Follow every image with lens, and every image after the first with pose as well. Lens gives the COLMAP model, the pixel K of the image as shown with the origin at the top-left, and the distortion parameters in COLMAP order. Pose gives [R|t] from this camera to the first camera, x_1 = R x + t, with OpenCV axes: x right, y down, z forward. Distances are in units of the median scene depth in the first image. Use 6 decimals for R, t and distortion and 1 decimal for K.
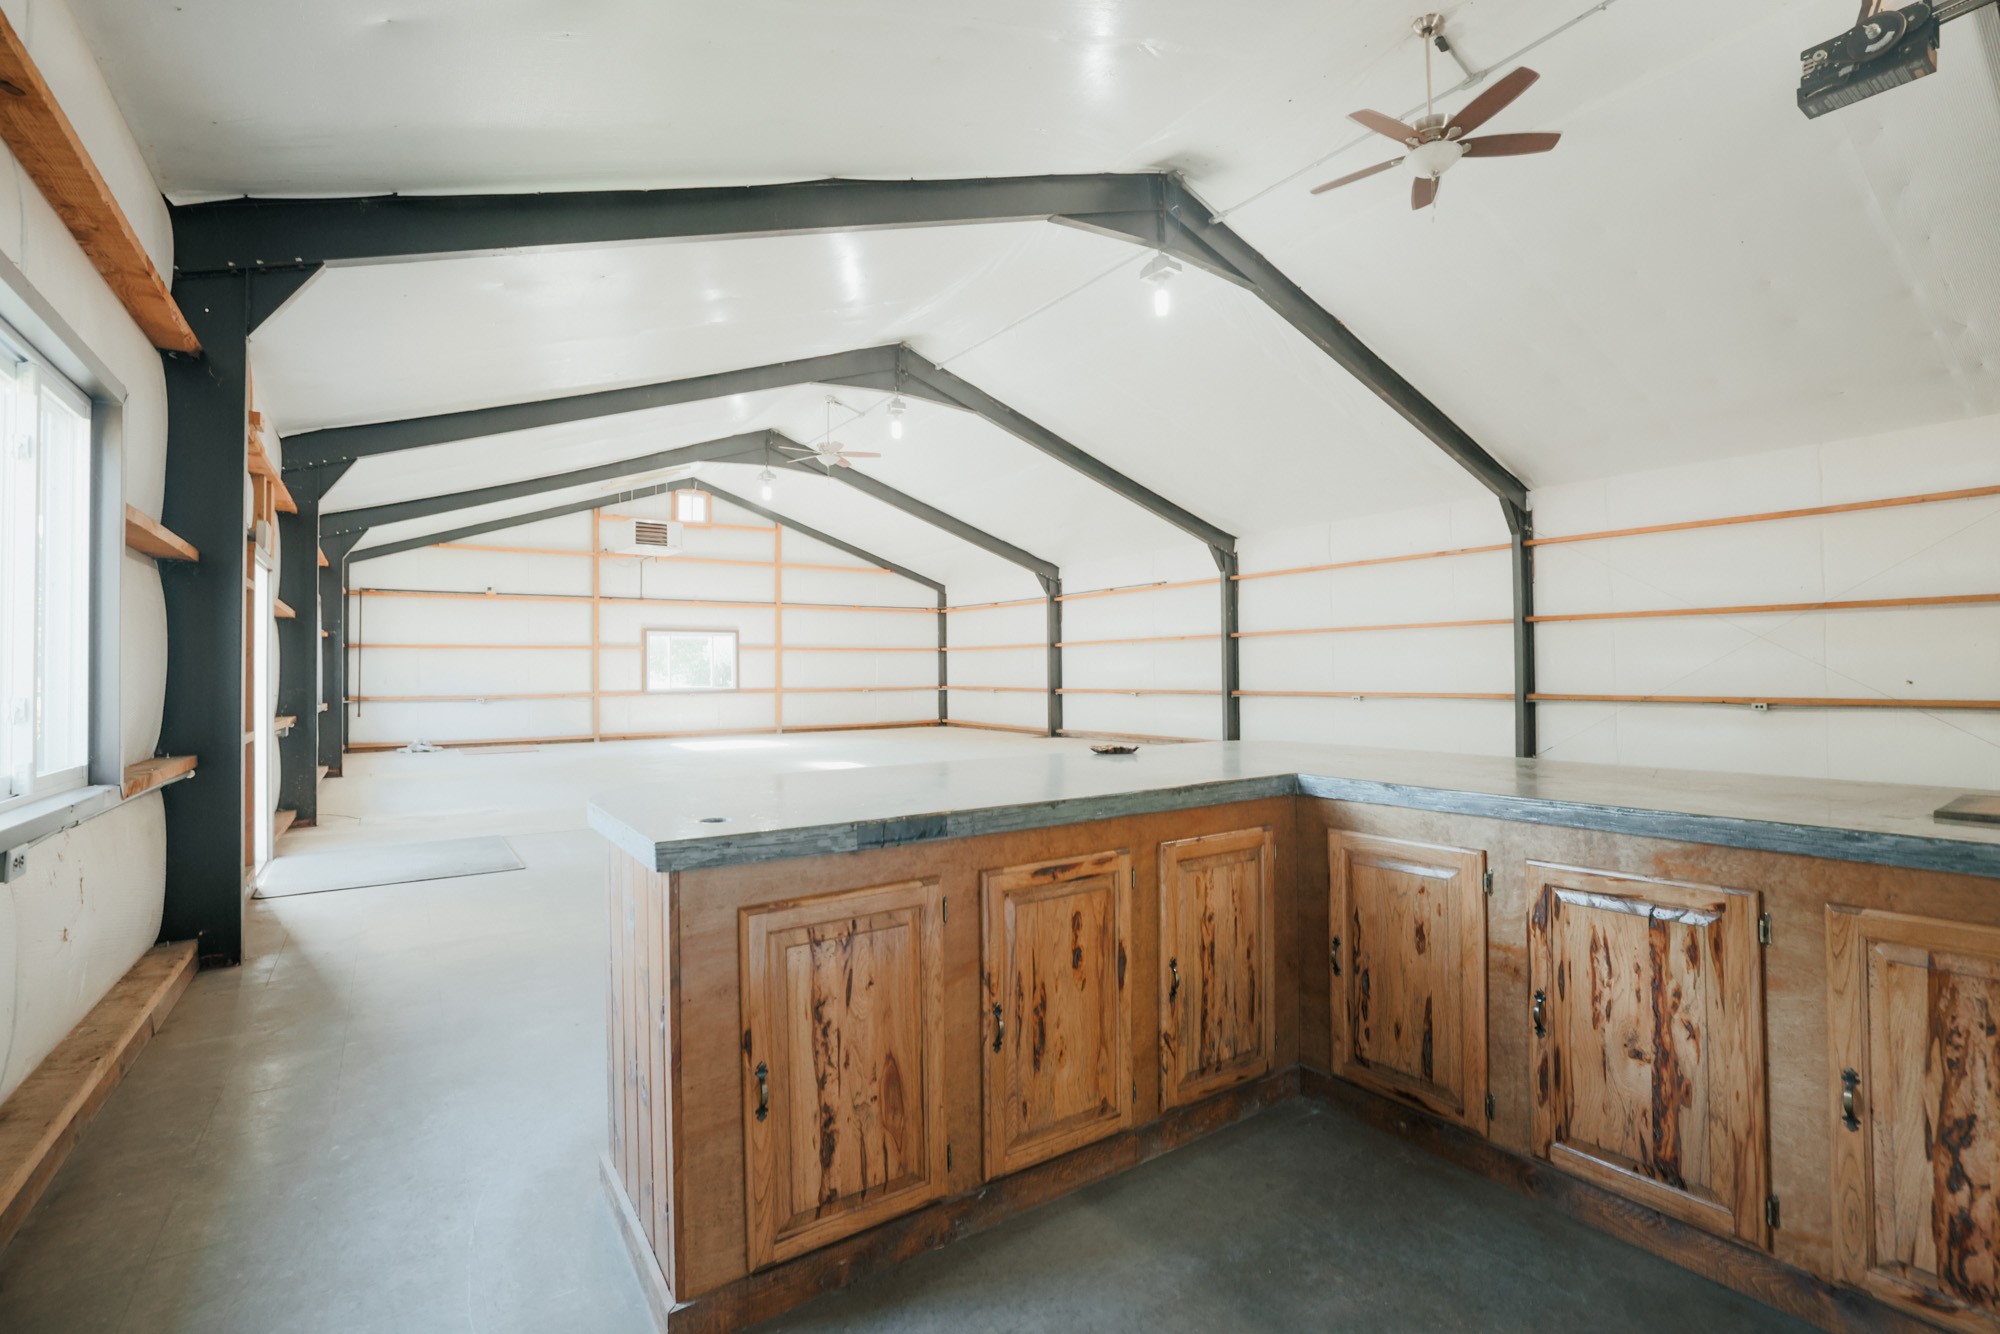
lens RADIAL K [[901.9, 0, 995.3], [0, 901.9, 667.3], [0, 0, 1]] dist [-0.001258, -0.000397]
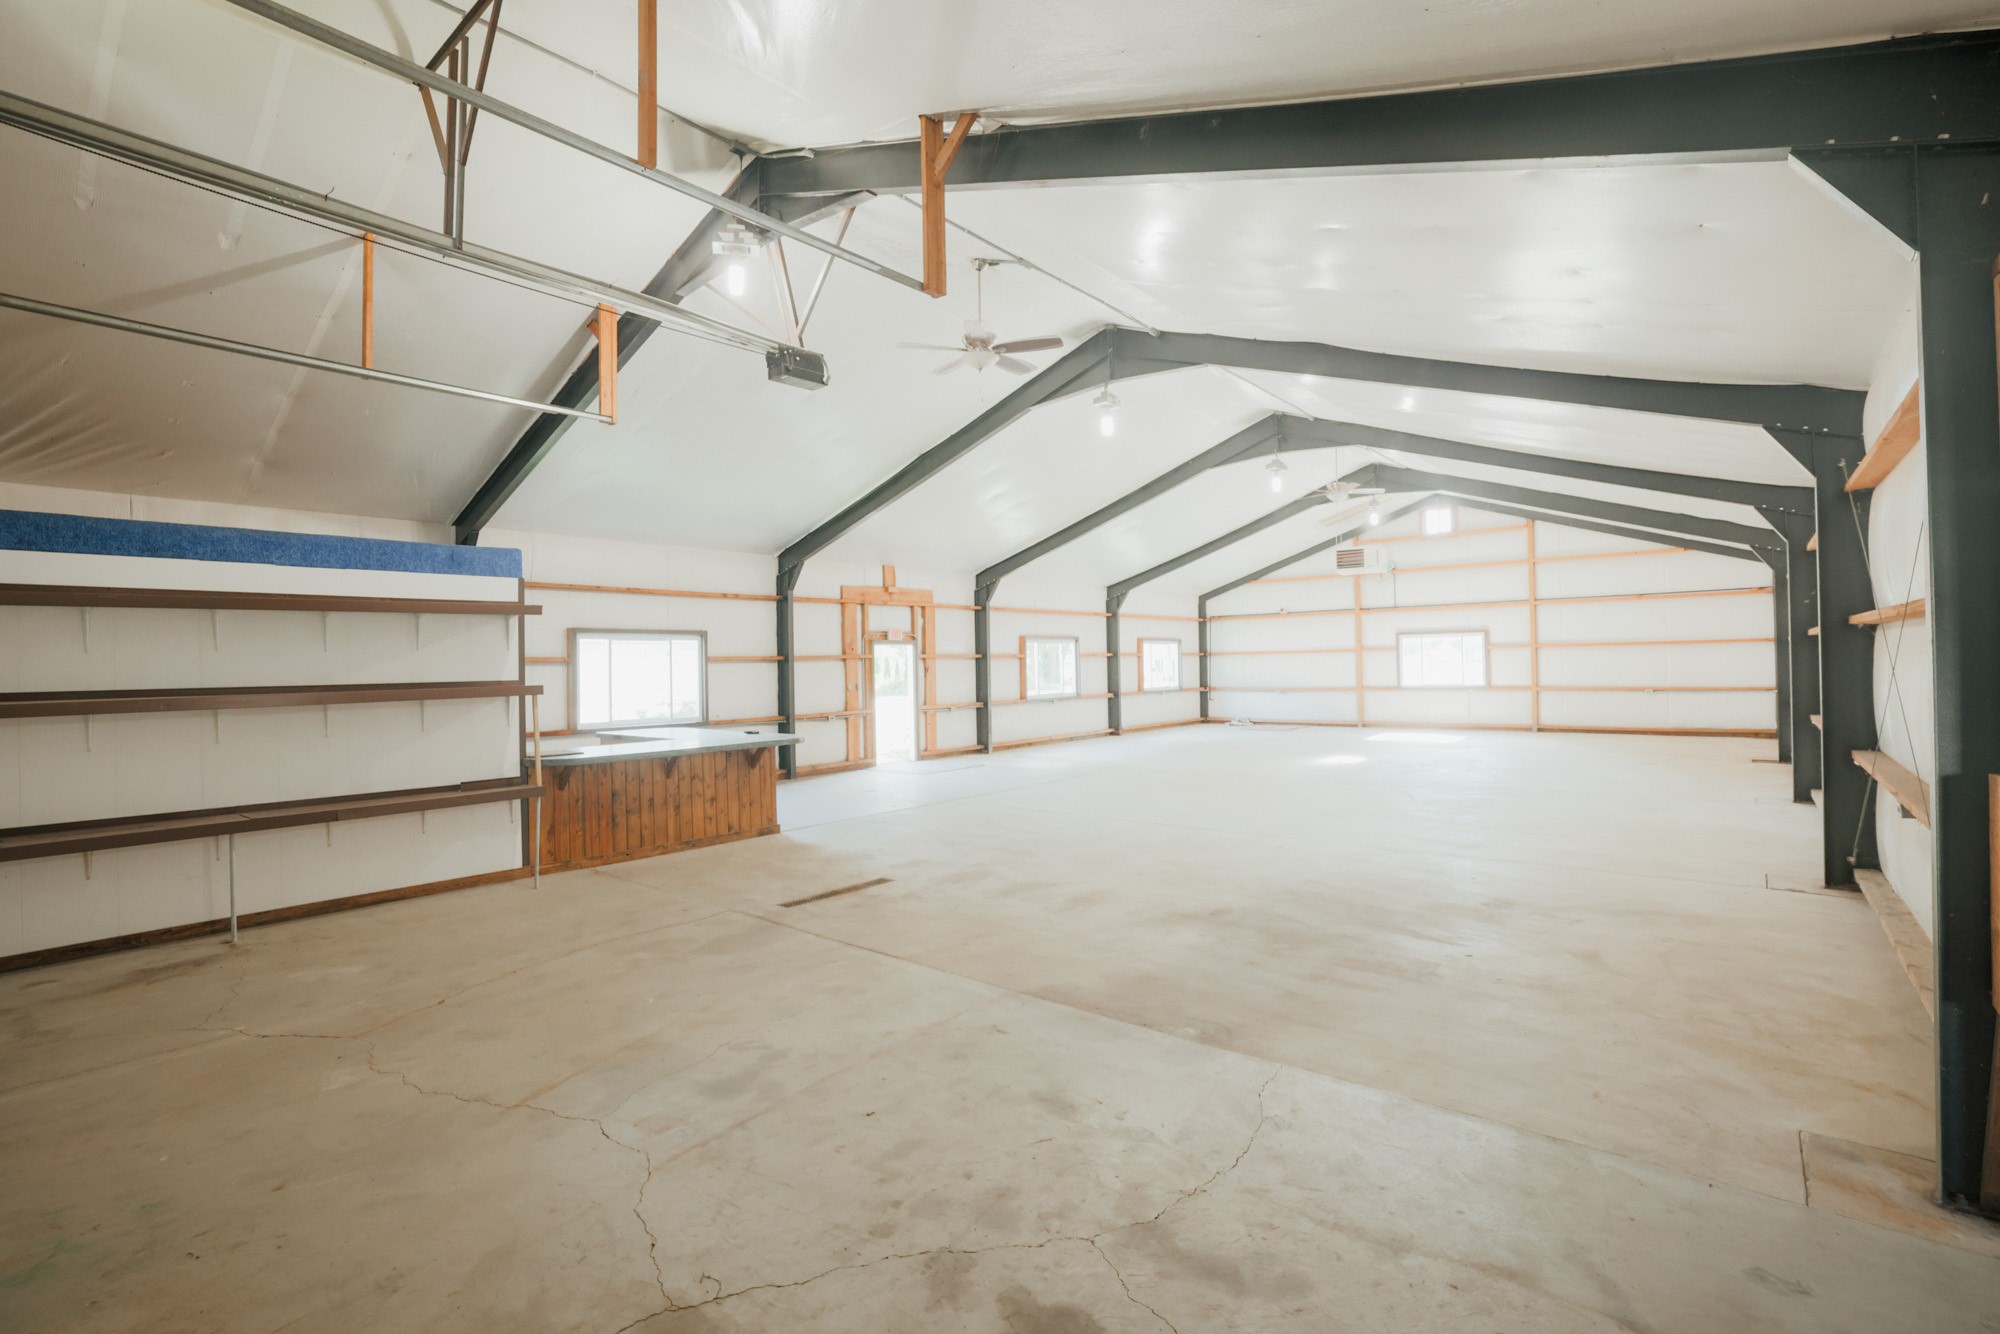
lens RADIAL K [[901.9, 0, 995.3], [0, 901.9, 667.3], [0, 0, 1]] dist [-0.001258, -0.000397]
pose [[0.285130, 0.000831, -0.958488, 0.588549], [0.016321, 0.999850, 0.005722, -0.013772], [0.958350, -0.017275, 0.285074, 0.168106]]
